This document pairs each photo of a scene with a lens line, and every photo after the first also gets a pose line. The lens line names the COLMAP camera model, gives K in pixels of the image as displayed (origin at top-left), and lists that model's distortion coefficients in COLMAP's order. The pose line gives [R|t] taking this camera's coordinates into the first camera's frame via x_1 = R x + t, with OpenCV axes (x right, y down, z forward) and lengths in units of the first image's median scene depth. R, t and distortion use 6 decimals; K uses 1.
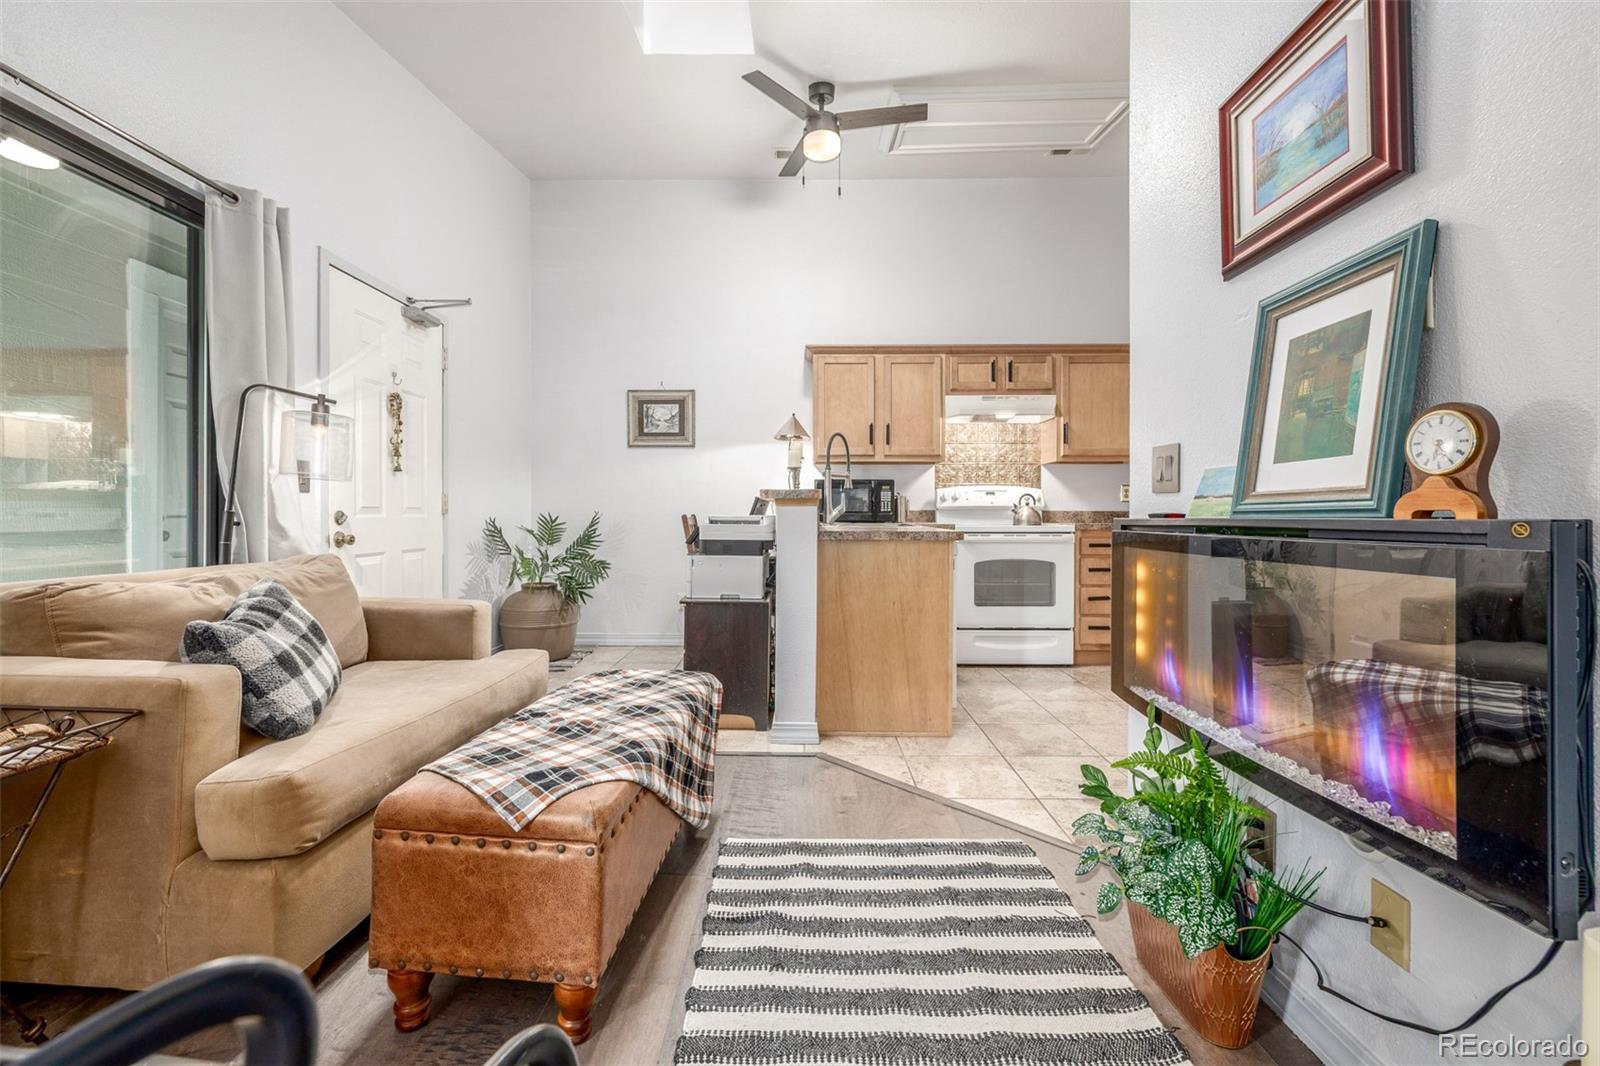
lens RADIAL K [[674.7, 0, 787.5], [0, 674.7, 510.5], [0, 0, 1]] dist [-0.000697, -0.000719]
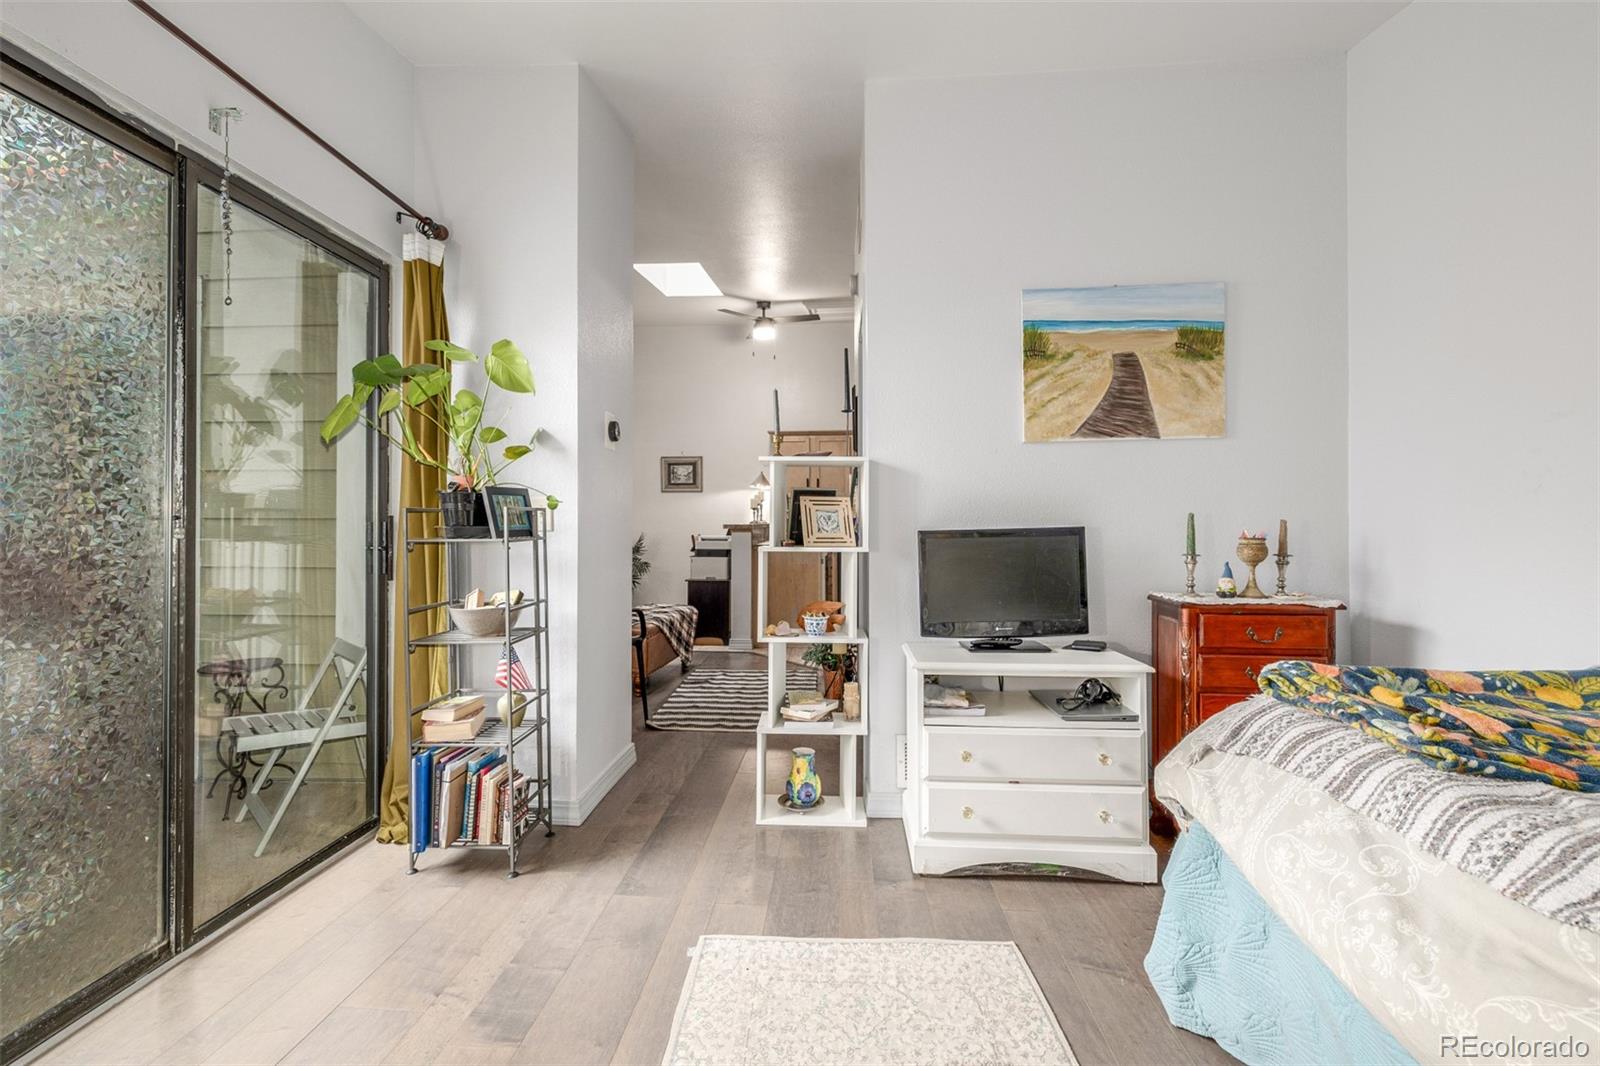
lens RADIAL K [[674.7, 0, 800.6], [0, 674.7, 523.8], [0, 0, 1]] dist [-0.000697, -0.000719]
pose [[0.999061, -0.006766, -0.042787, 0.182135], [0.006983, 0.999963, 0.004933, -0.026701], [0.042752, -0.005227, 0.999072, -0.664744]]
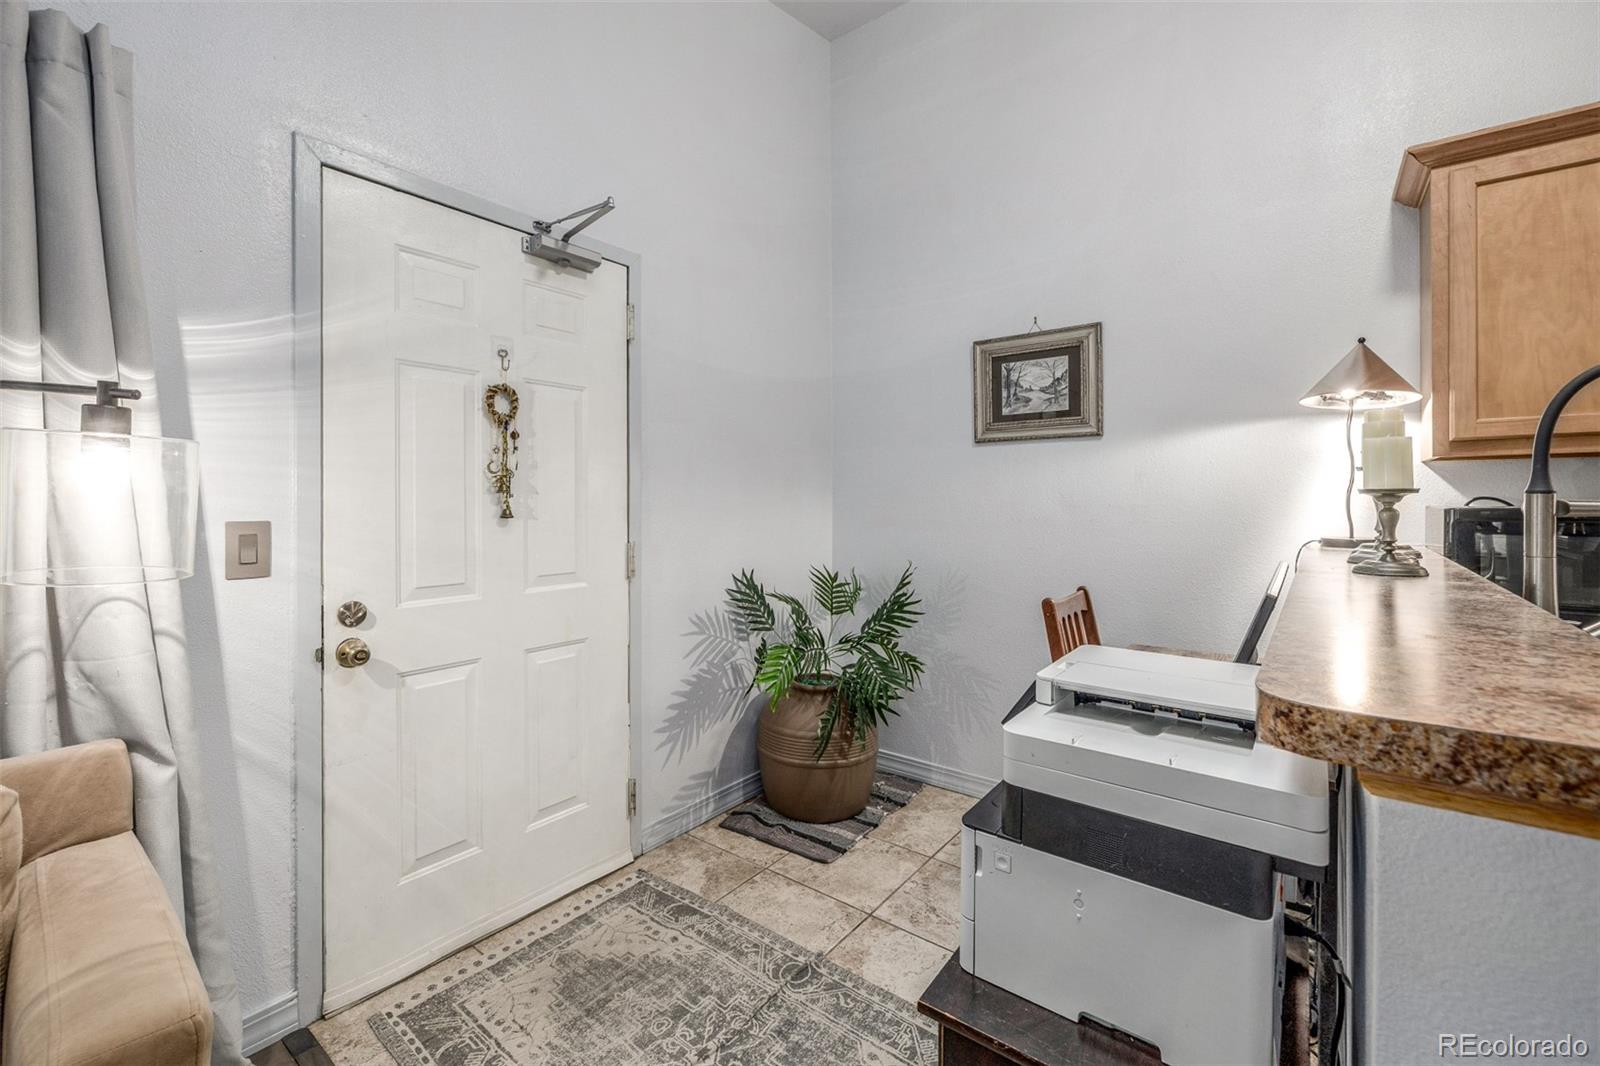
lens RADIAL K [[674.7, 0, 790.3], [0, 674.7, 501.4], [0, 0, 1]] dist [-0.000697, -0.000719]
pose [[0.797355, -0.003835, -0.603499, -0.021359], [0.007045, 0.999971, 0.002953, -0.053771], [0.603470, -0.006606, 0.797359, 0.507290]]
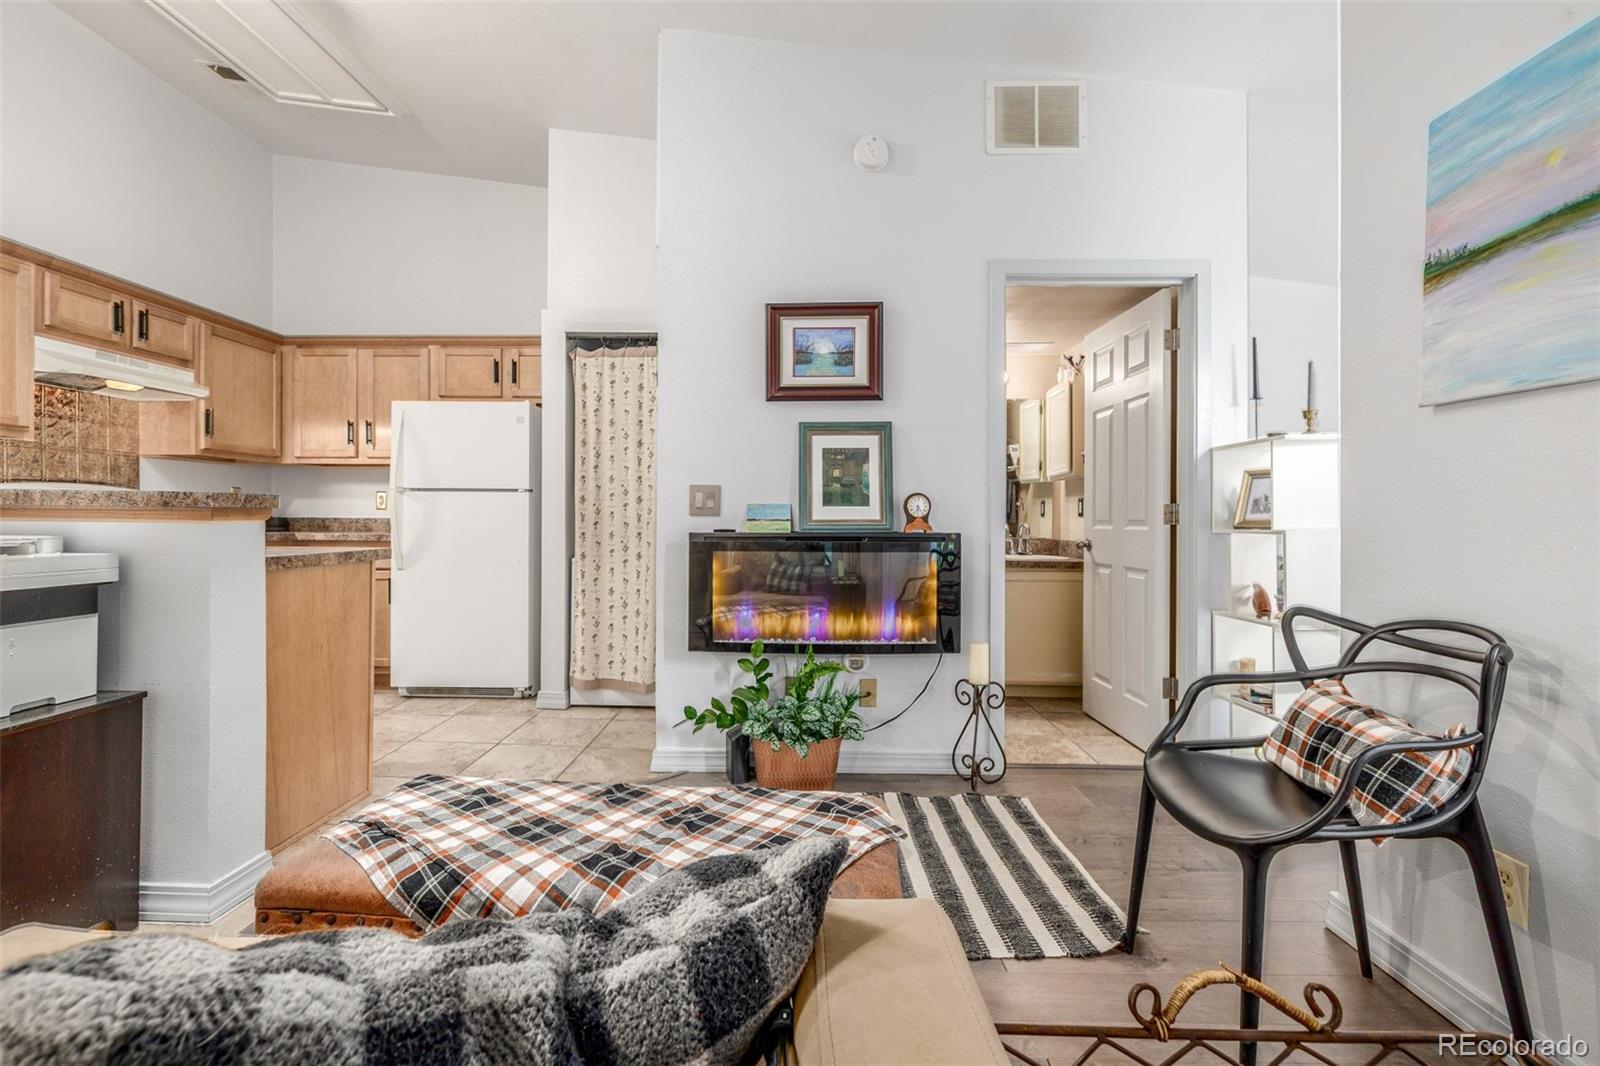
lens RADIAL K [[674.7, 0, 785.9], [0, 674.7, 518.0], [0, 0, 1]] dist [-0.000697, -0.000719]
pose [[-0.002454, -0.001995, 0.999995, -0.396578], [-0.011949, 0.999927, 0.001965, -0.010219], [-0.999926, -0.011944, -0.002478, 0.325470]]
